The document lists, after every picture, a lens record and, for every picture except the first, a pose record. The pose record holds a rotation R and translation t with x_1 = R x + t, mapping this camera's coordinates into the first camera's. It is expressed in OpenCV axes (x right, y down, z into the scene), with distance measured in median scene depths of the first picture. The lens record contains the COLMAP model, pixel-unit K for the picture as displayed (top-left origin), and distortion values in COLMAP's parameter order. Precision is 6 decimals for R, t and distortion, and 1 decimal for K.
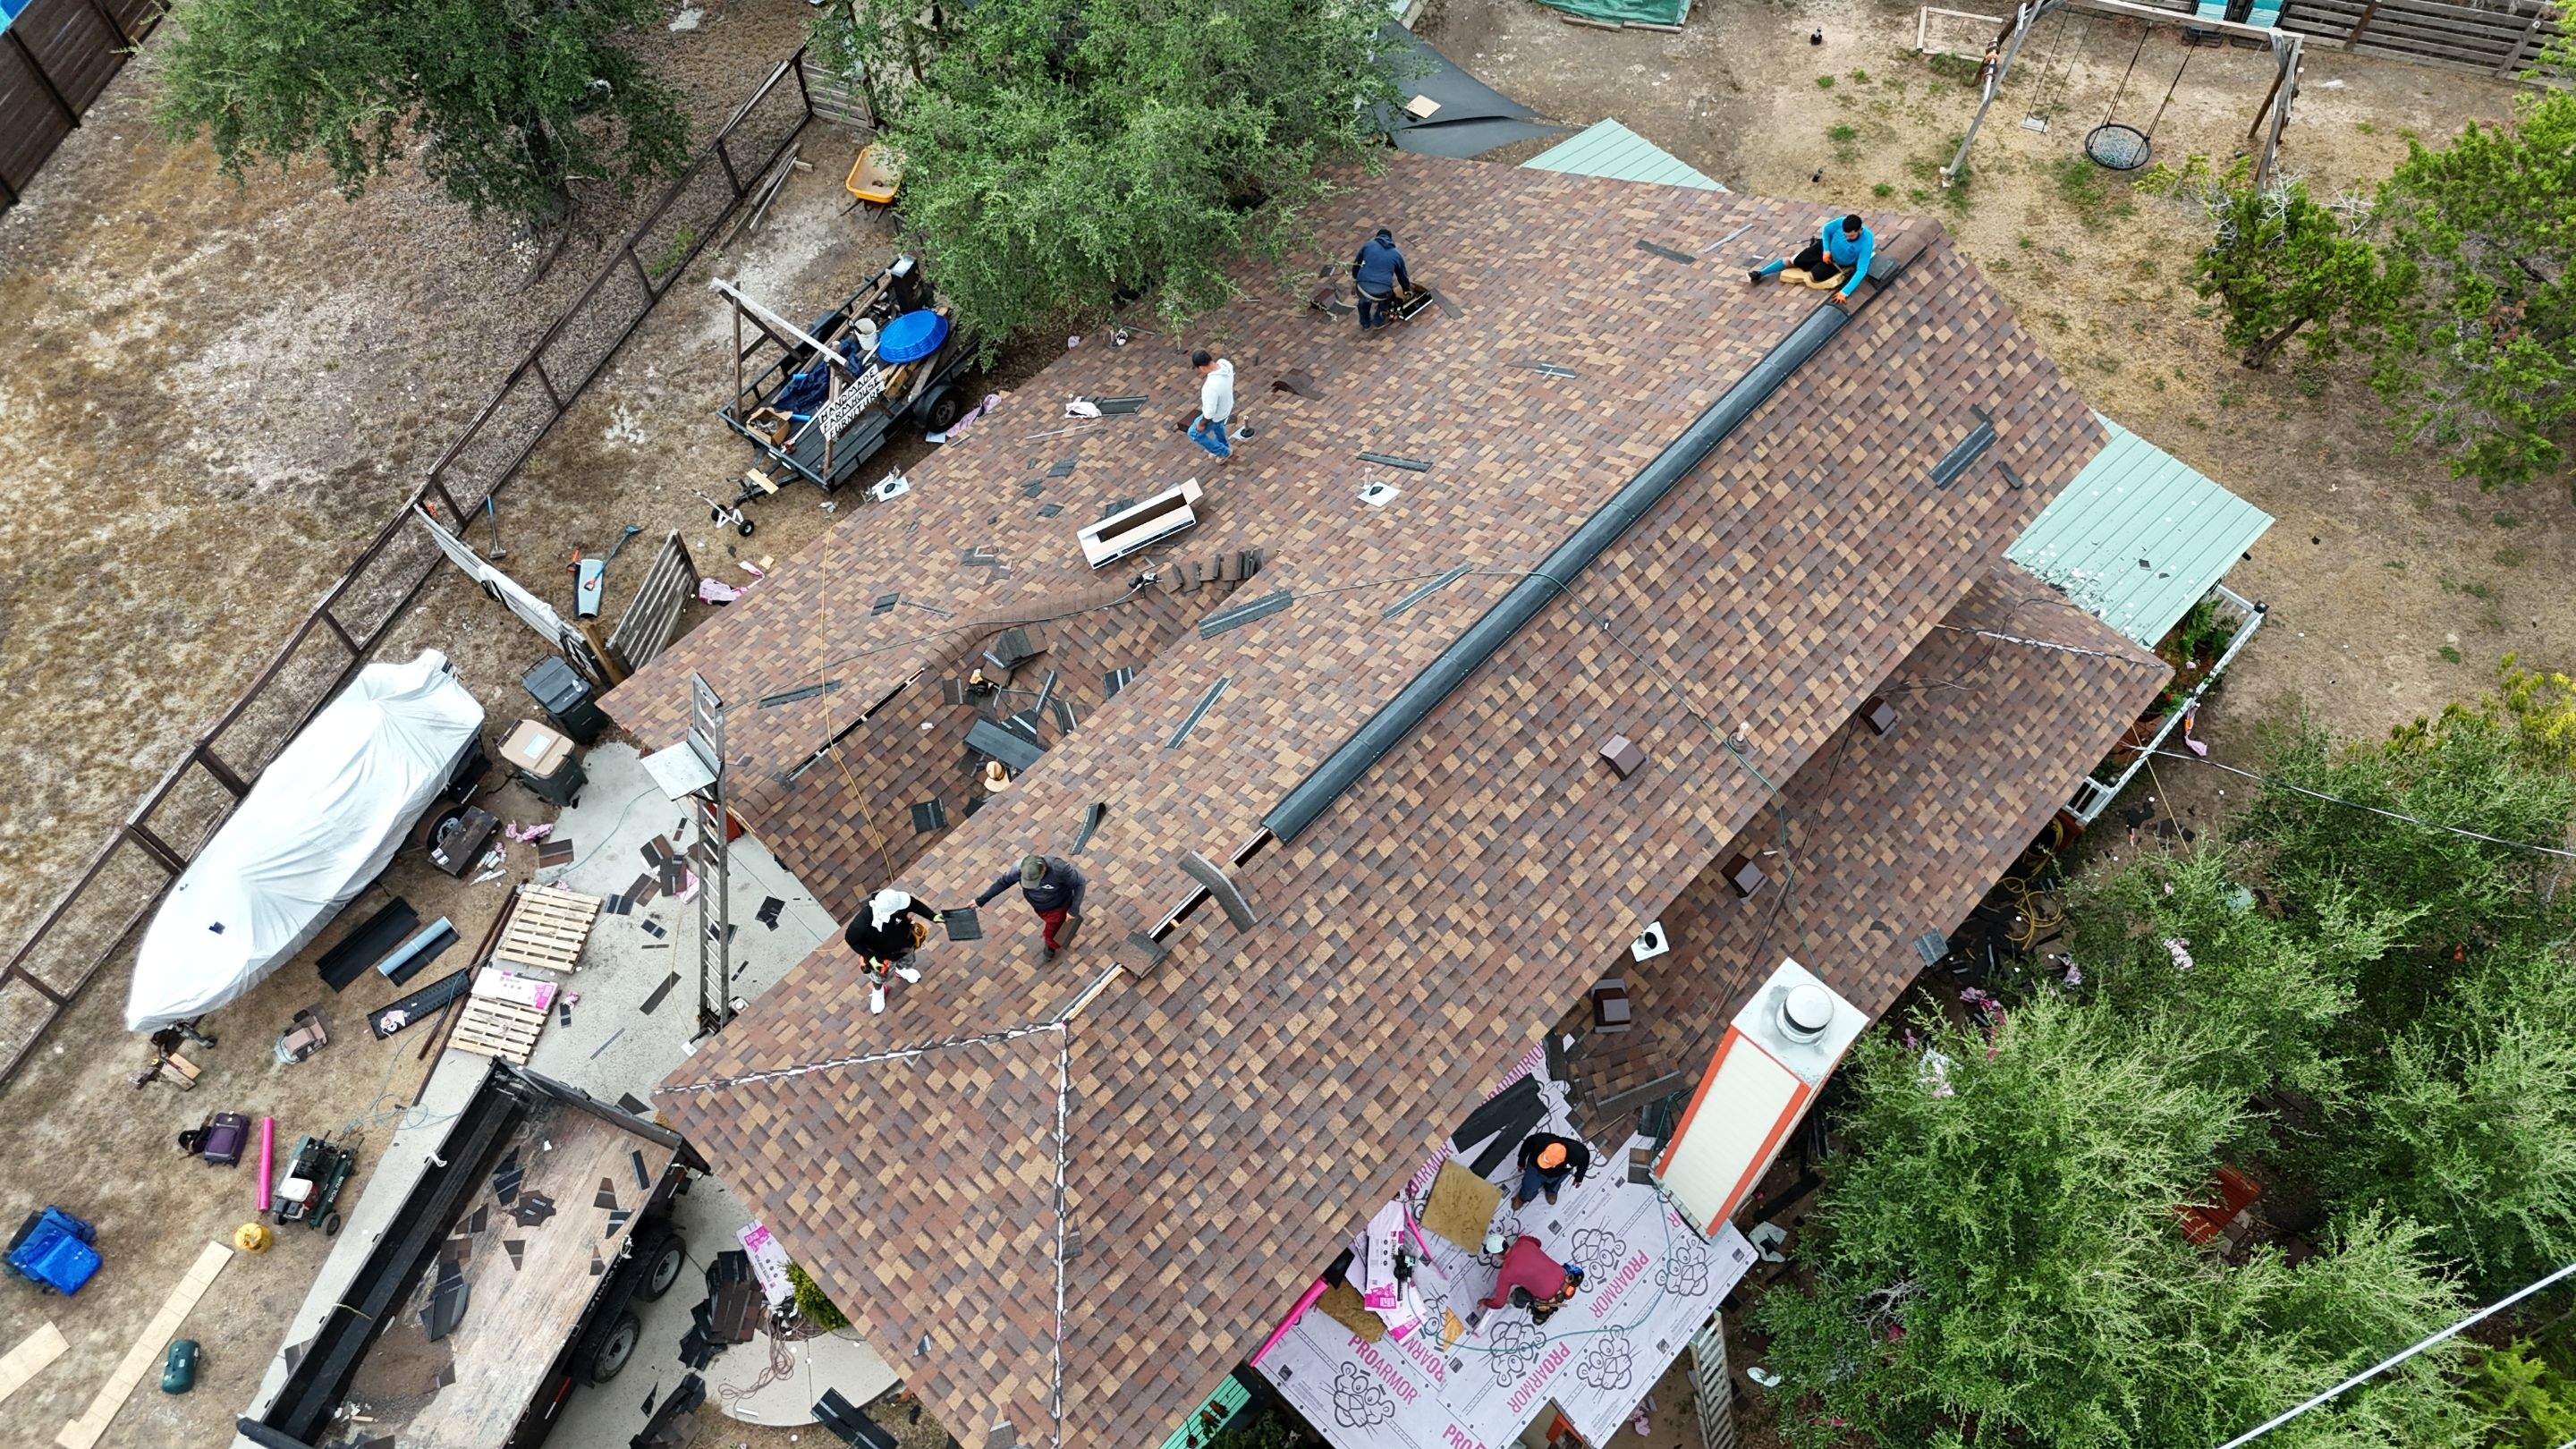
lens RADIAL K [[1919.9, 0, 1299.1], [0, 1919.9, 705.2], [0, 0, 1]] dist [0.098156, -0.106153]
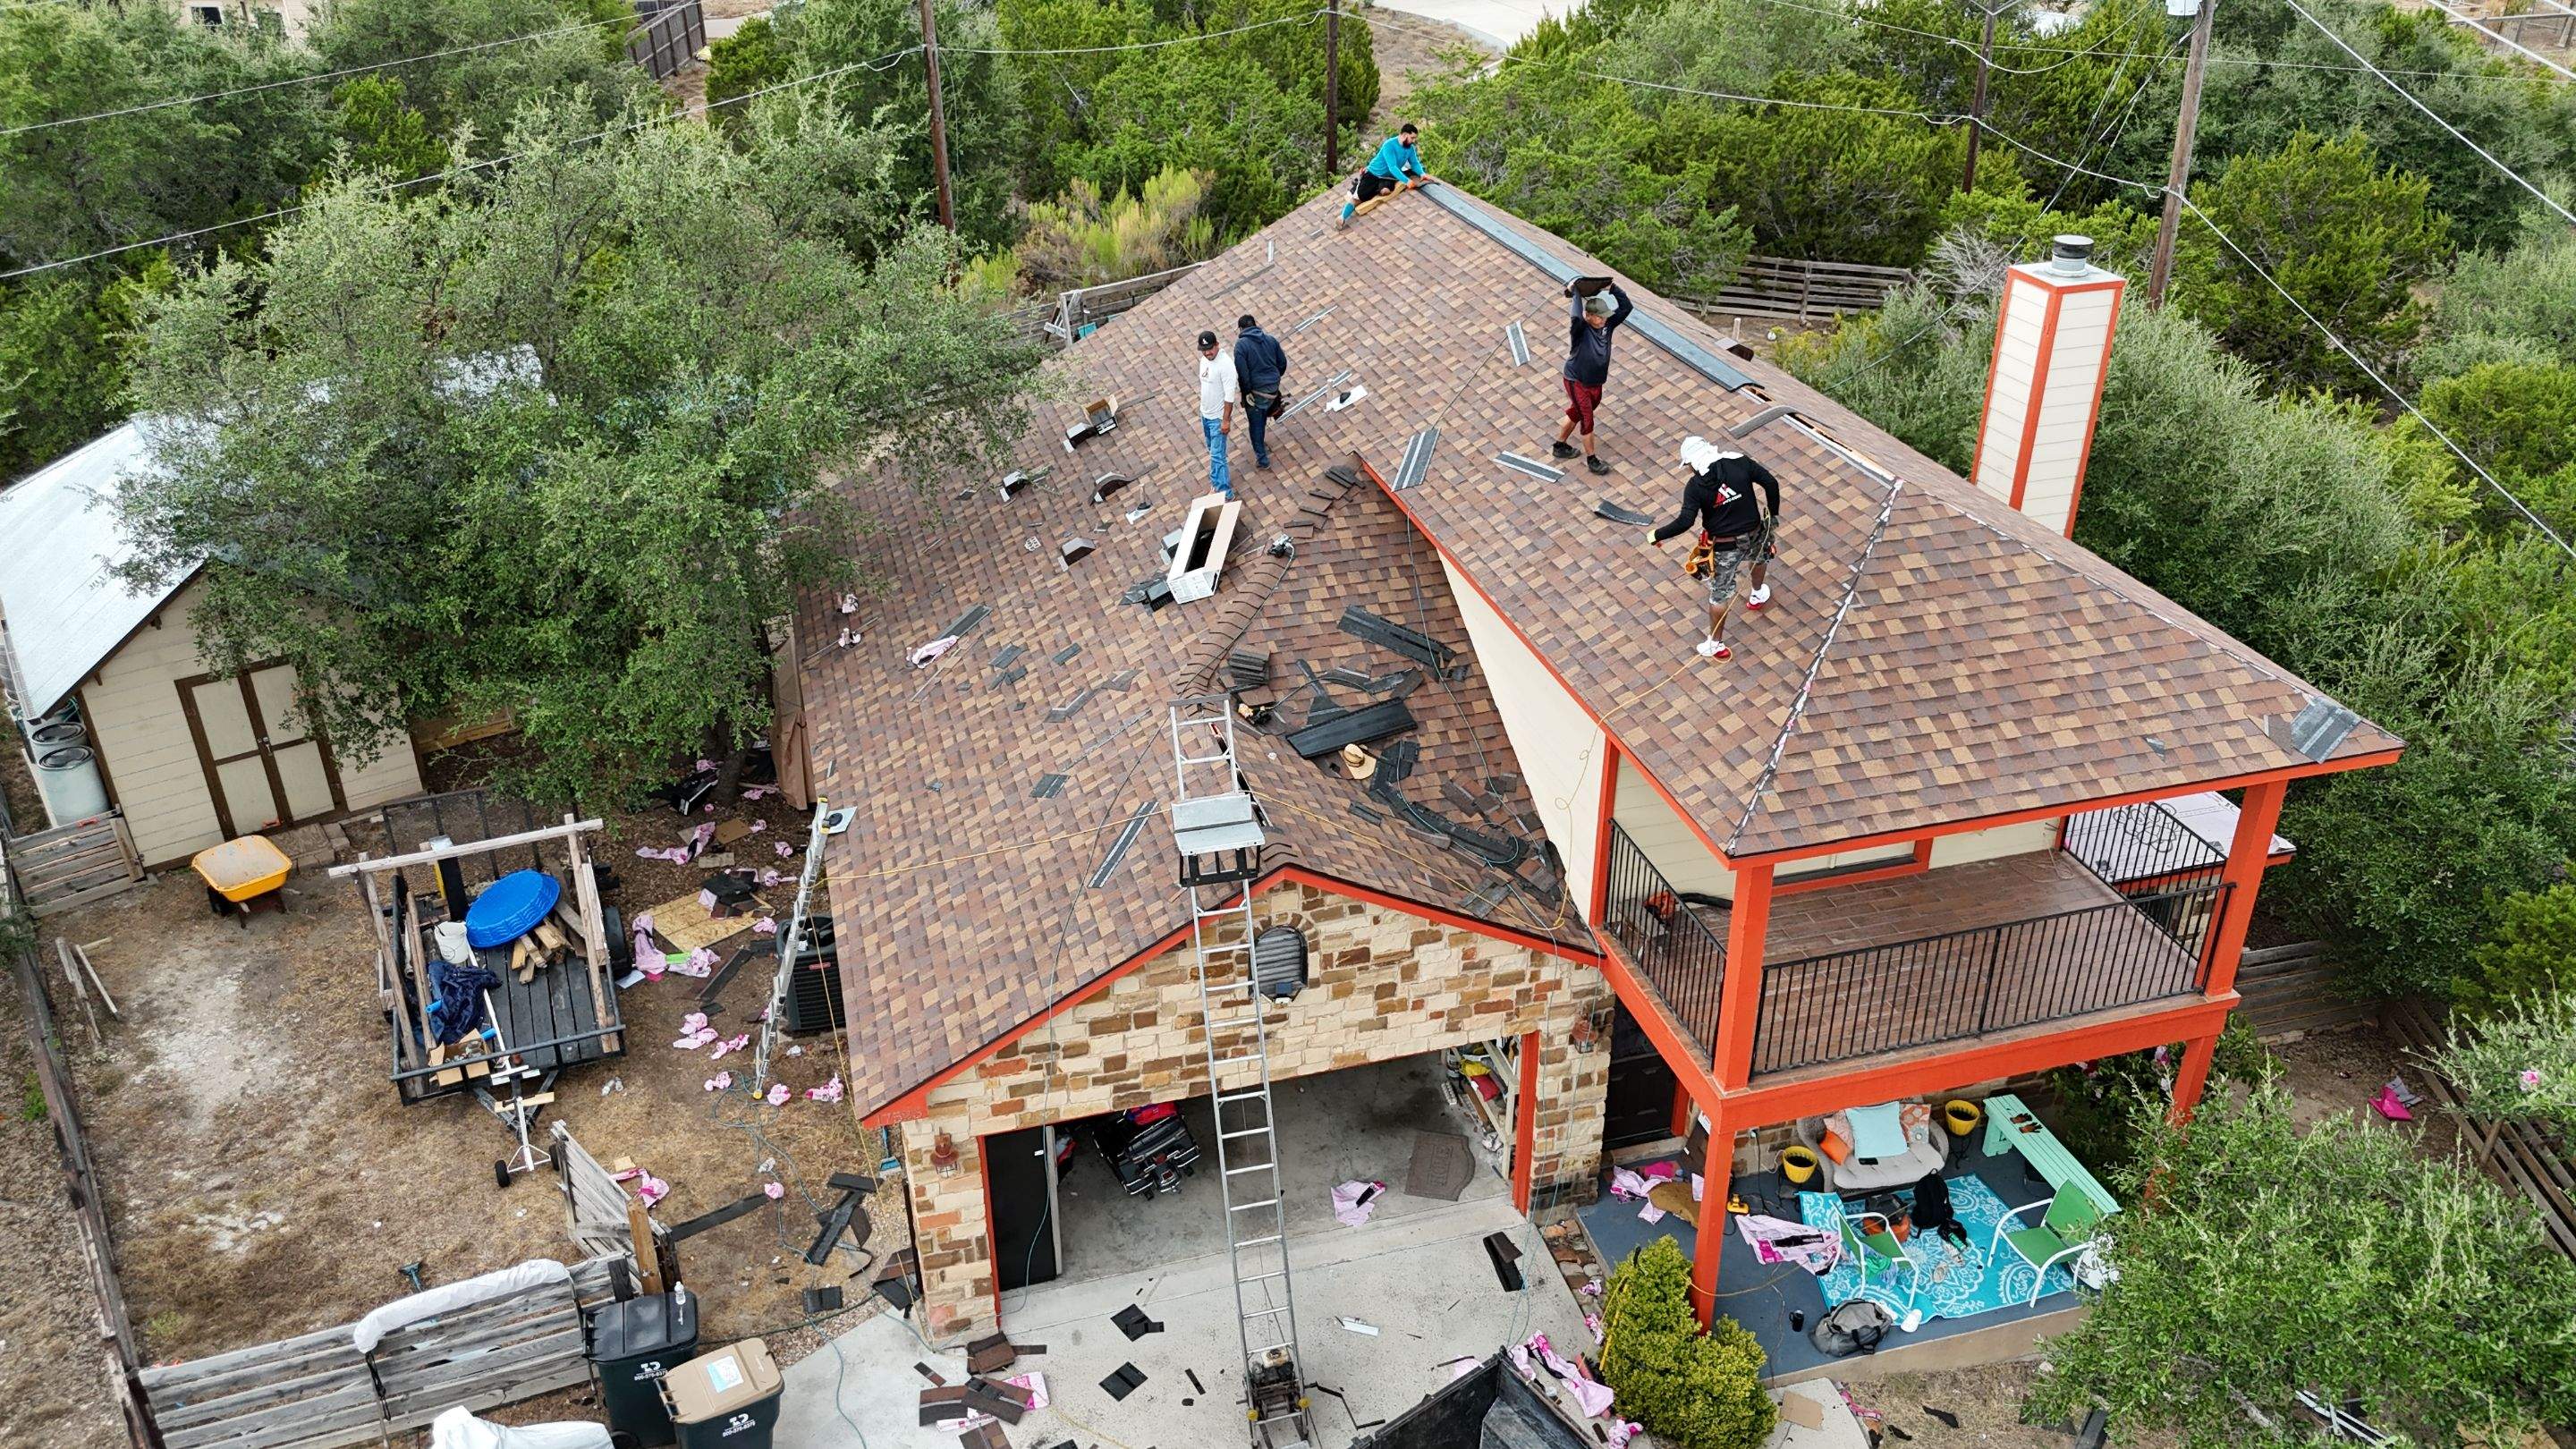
lens RADIAL K [[1891.3, 0, 1300.1], [0, 1891.3, 716.5], [0, 0, 1]] dist [0.110046, -0.108154]
pose [[0.502043, -0.404082, 0.764637, -0.719376], [0.738390, 0.660575, -0.135721, 0.106217], [-0.450258, 0.632739, 0.630008, 0.429158]]
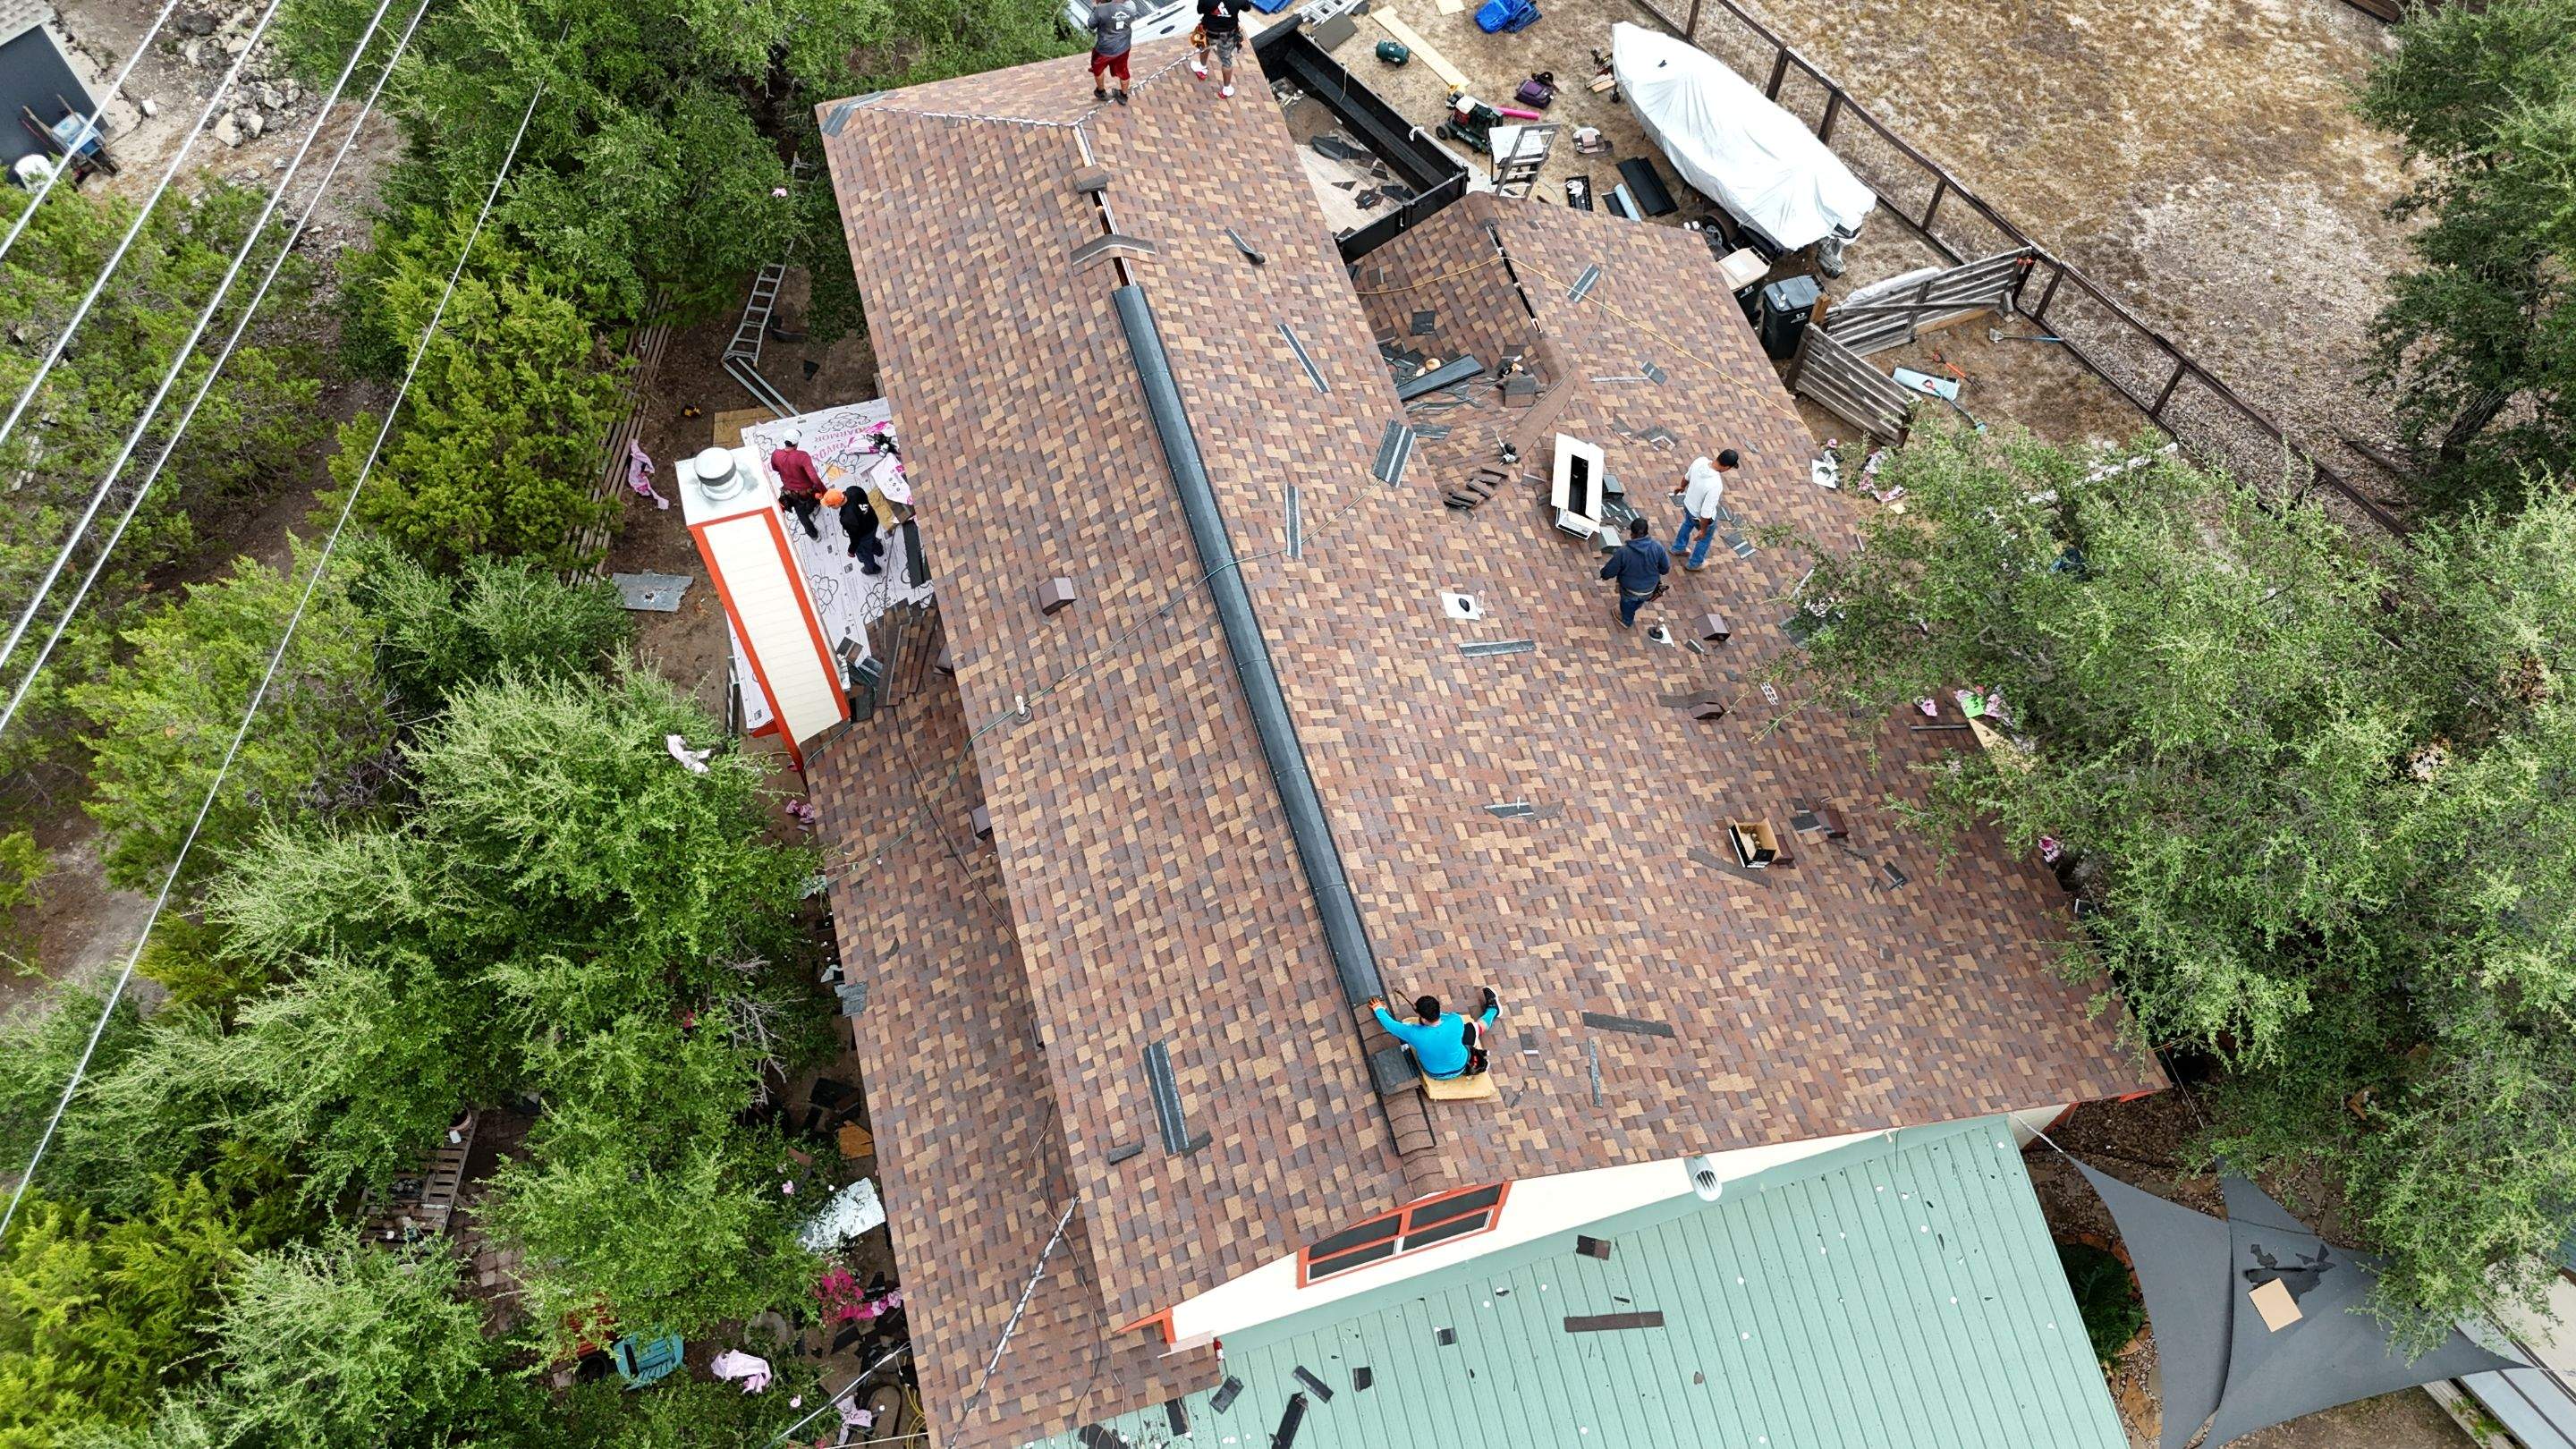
lens RADIAL K [[1929.7, 0, 1308.3], [0, 1929.7, 697.3], [0, 0, 1]] dist [0.119087, -0.138836]
pose [[-0.492523, 0.743969, -0.451588, 0.493773], [-0.748895, -0.097952, 0.655410, -0.620325], [0.443371, 0.660996, 0.605398, 0.357481]]
